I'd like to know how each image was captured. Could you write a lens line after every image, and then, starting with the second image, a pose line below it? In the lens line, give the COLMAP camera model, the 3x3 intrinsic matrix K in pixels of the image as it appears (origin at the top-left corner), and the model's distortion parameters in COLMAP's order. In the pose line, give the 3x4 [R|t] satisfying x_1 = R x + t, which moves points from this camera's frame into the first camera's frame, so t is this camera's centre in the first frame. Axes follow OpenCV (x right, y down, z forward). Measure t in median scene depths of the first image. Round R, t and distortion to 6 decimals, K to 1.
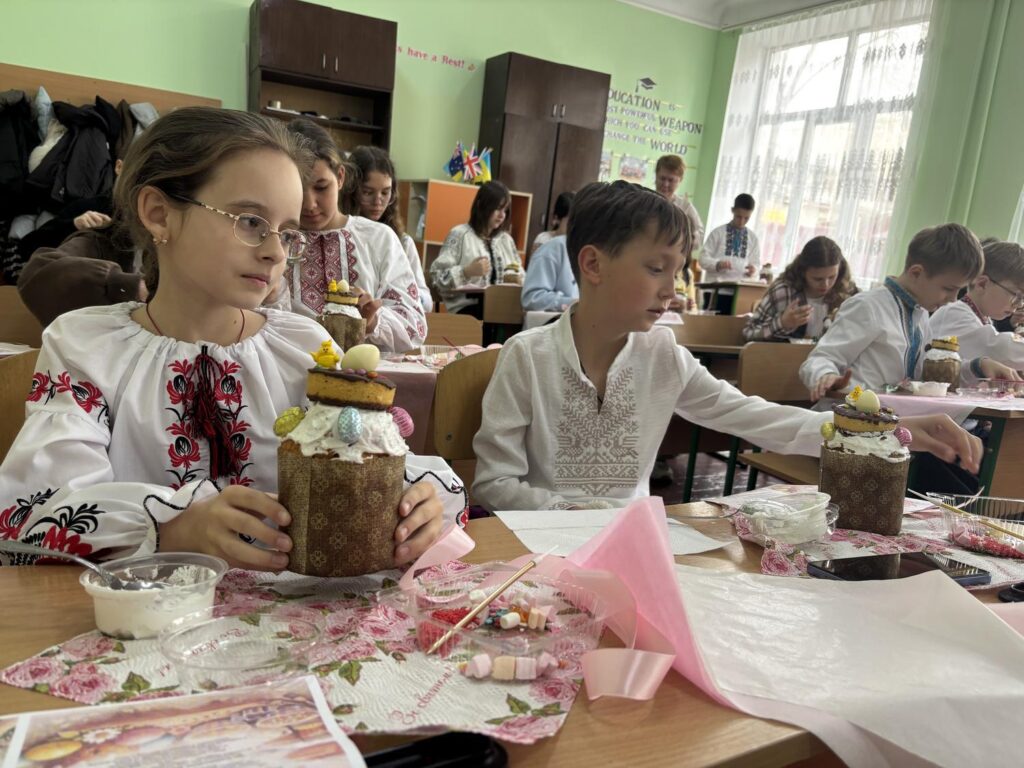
lens RADIAL K [[795.4, 0, 512.0], [0, 795.4, 384.0], [0, 0, 1]] dist [0.060932, -0.072552]
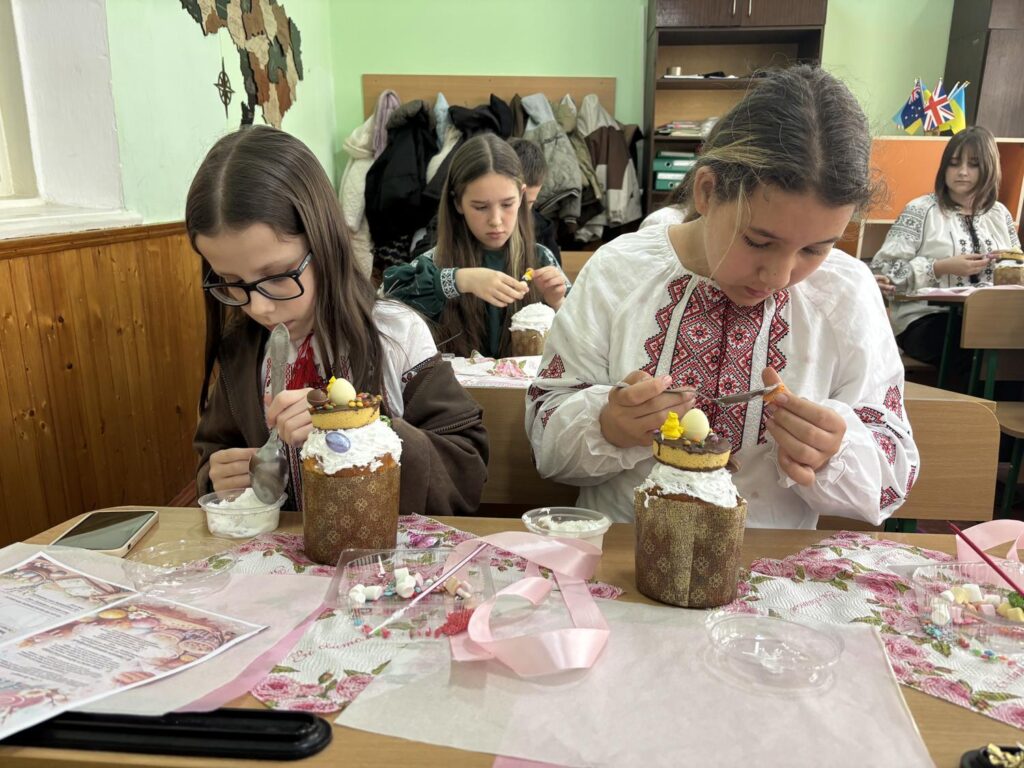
lens RADIAL K [[795.4, 0, 512.0], [0, 795.4, 384.0], [0, 0, 1]] dist [0.060932, -0.072552]
pose [[0.873869, 0.024908, -0.485522, -0.027909], [-0.009451, 0.999368, 0.034259, -0.049272], [0.486069, -0.025349, 0.873553, 0.179984]]
